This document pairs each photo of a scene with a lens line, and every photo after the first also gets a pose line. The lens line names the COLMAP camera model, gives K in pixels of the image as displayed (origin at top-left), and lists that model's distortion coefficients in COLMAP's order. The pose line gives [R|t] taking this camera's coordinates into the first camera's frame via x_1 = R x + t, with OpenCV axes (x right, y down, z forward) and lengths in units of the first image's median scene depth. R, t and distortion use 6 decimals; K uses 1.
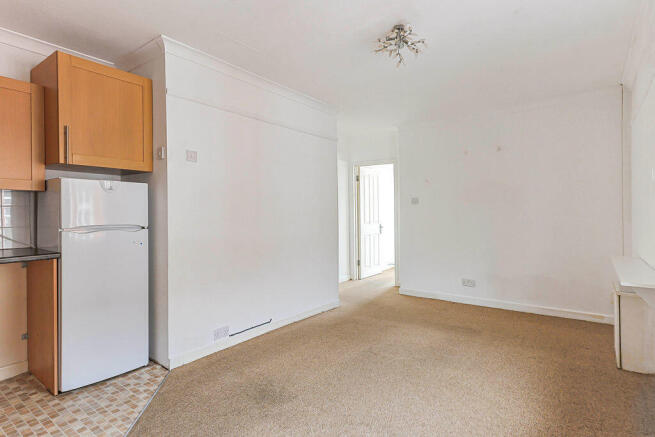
lens RADIAL K [[348.3, 0, 325.2], [0, 348.3, 208.5], [0, 0, 1]] dist [0.001354, 0.003810]
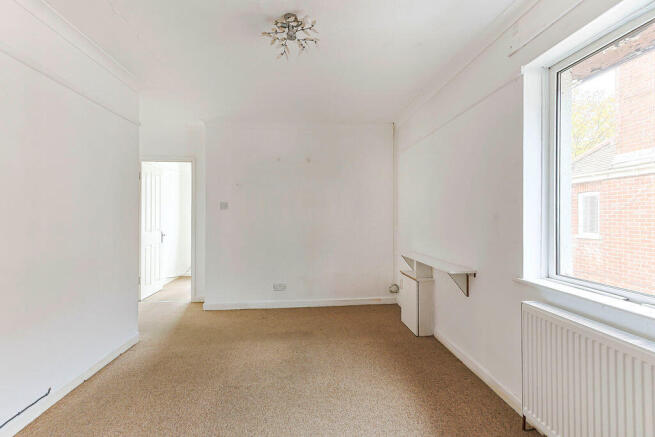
lens RADIAL K [[348.3, 0, 325.2], [0, 348.3, 208.5], [0, 0, 1]] dist [0.001354, 0.003810]
pose [[0.727119, 0.016296, 0.686318, -0.241247], [-0.008862, 0.999858, -0.014353, -0.004838], [-0.686454, 0.004354, 0.727160, 0.198870]]
